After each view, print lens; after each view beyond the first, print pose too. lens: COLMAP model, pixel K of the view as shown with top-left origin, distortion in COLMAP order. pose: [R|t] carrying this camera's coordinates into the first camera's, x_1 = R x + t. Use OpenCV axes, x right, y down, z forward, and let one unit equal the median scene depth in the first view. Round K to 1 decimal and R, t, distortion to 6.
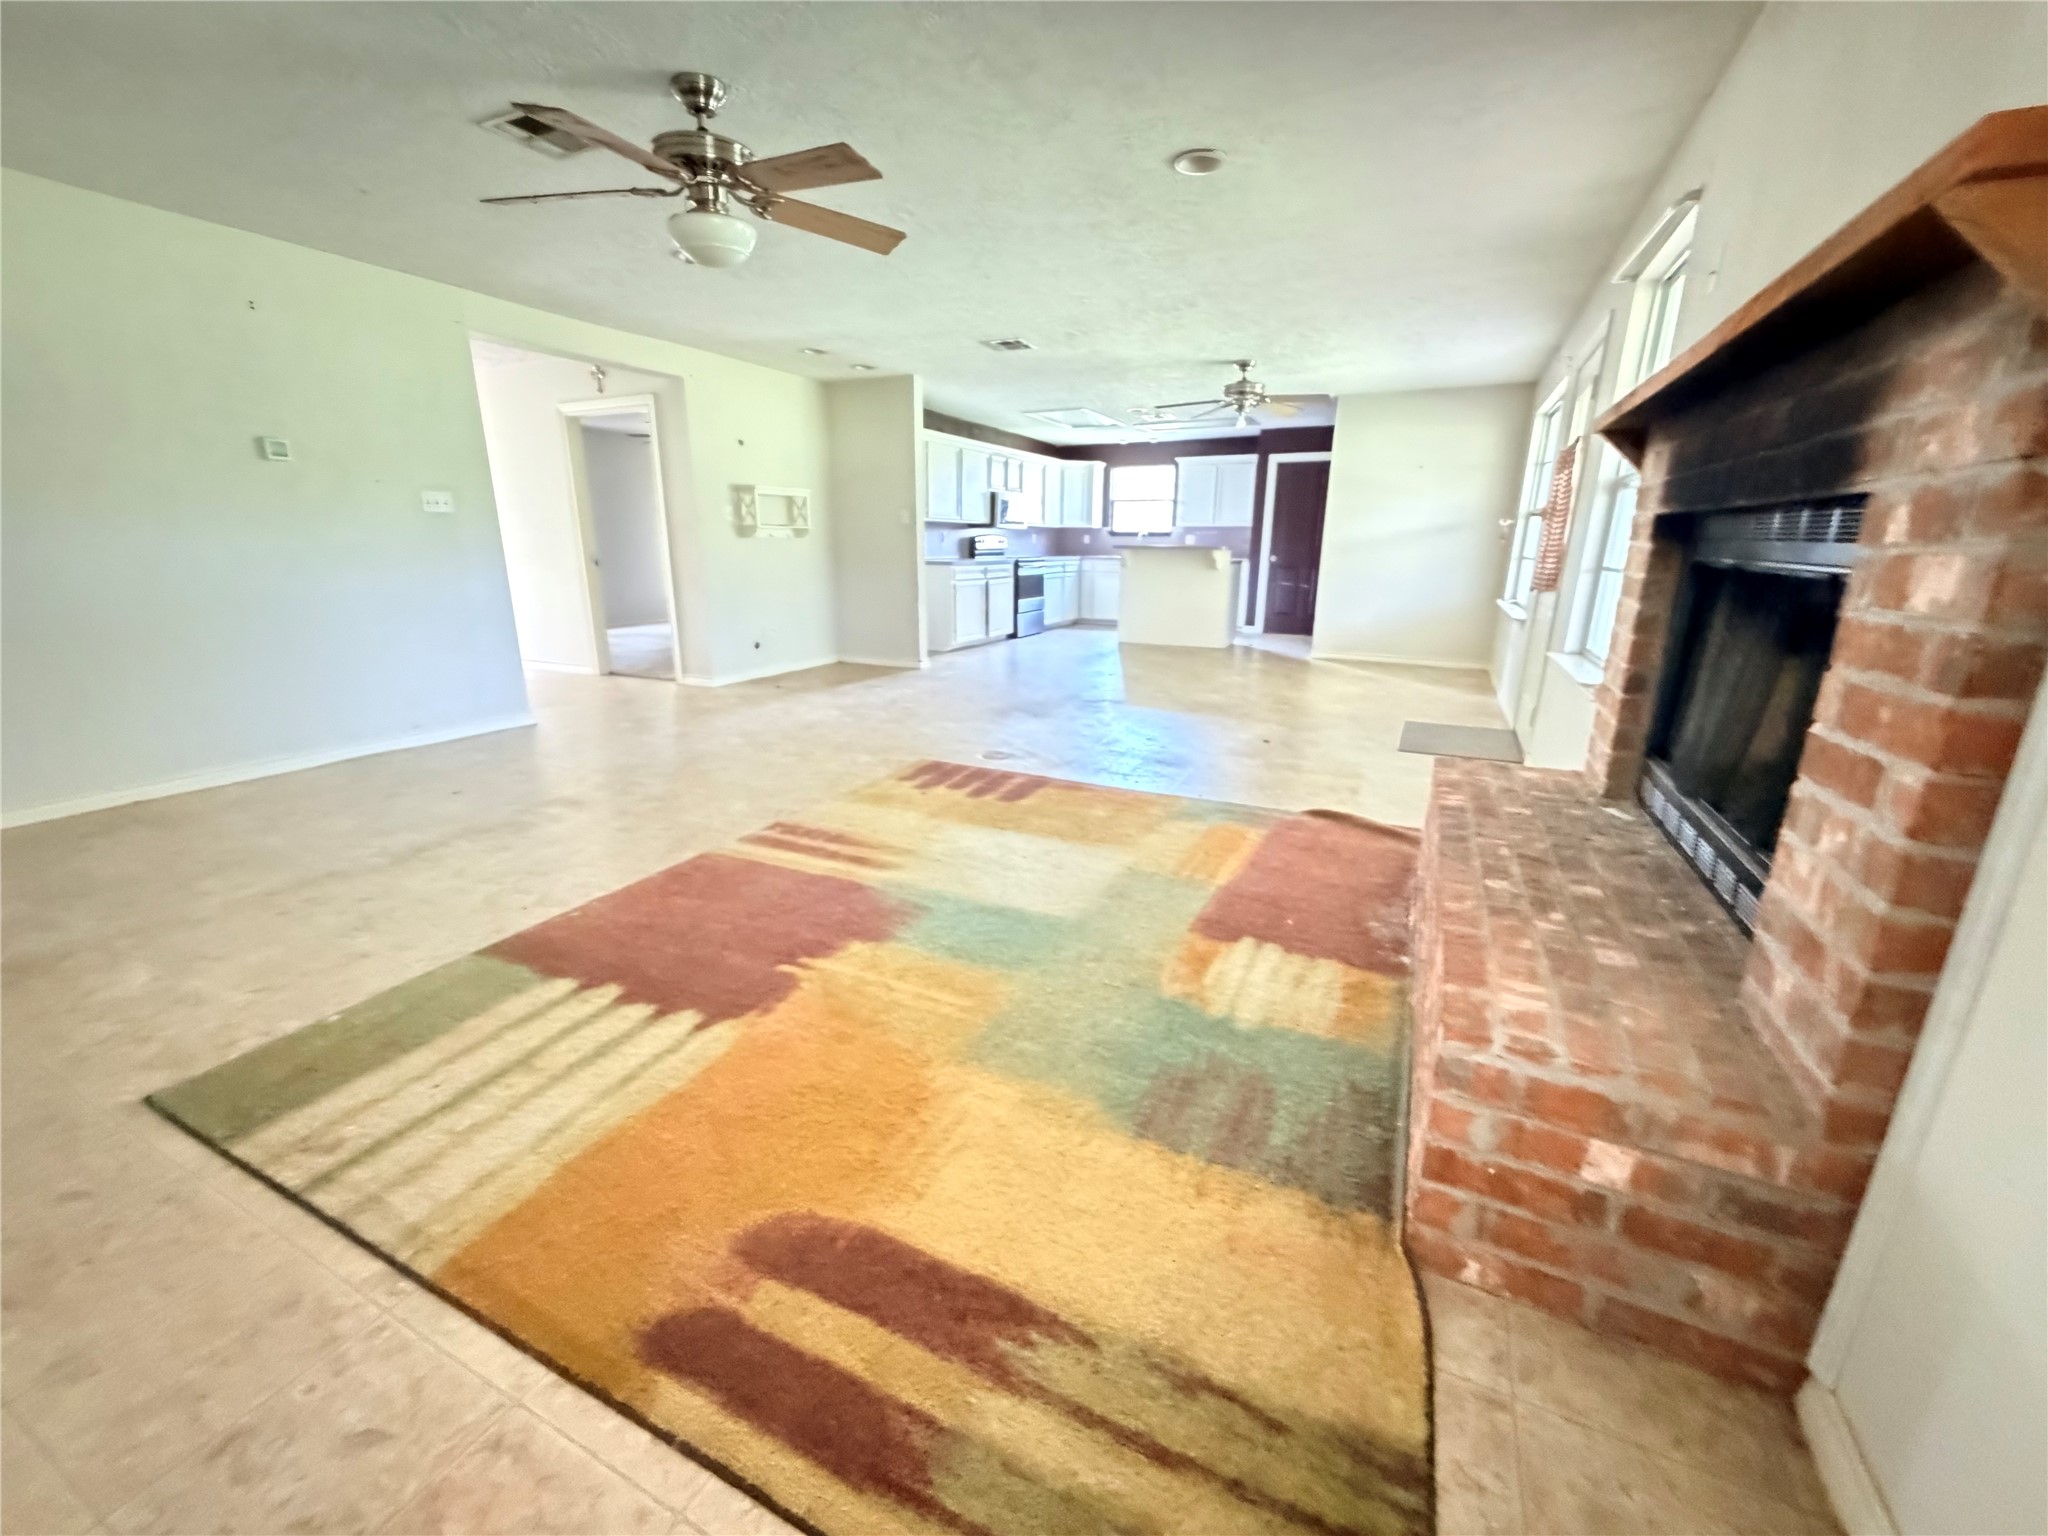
lens RADIAL K [[816.5, 0, 1030.3], [0, 816.5, 773.8], [0, 0, 1]] dist [0.003033, 0.000124]
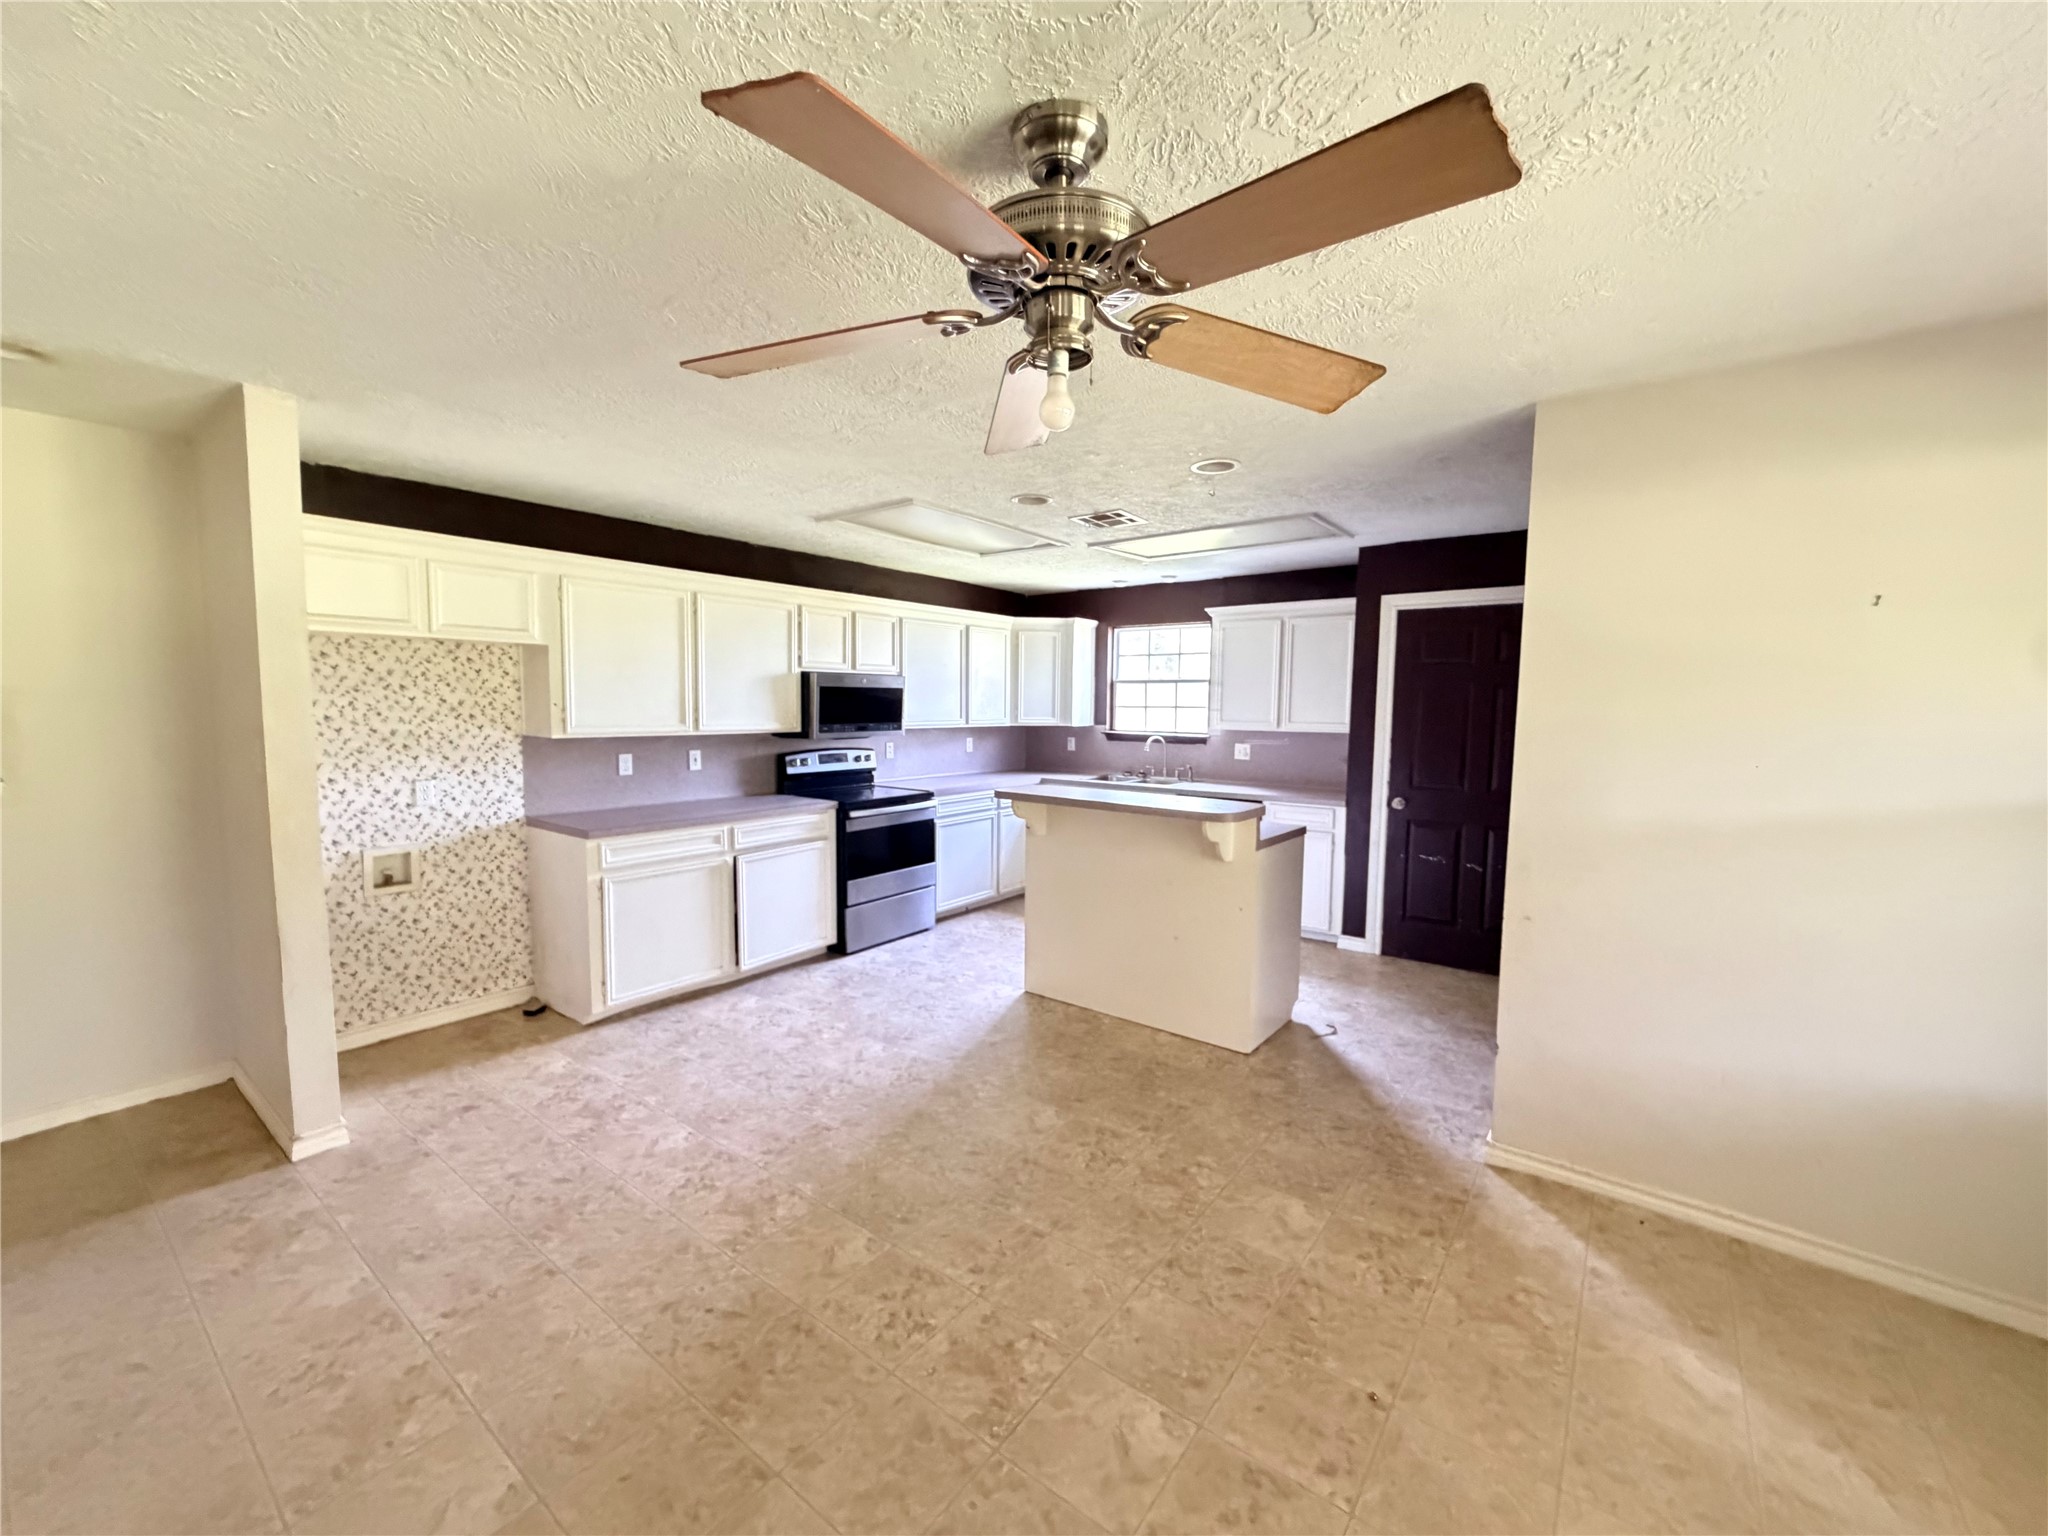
lens RADIAL K [[816.5, 0, 1016.0], [0, 816.5, 766.2], [0, 0, 1]] dist [0.003033, 0.000124]
pose [[0.976085, 0.017692, -0.216667, 0.172486], [-0.060729, 0.979193, -0.193630, -0.168400], [0.208733, 0.202157, 0.956851, 0.466828]]
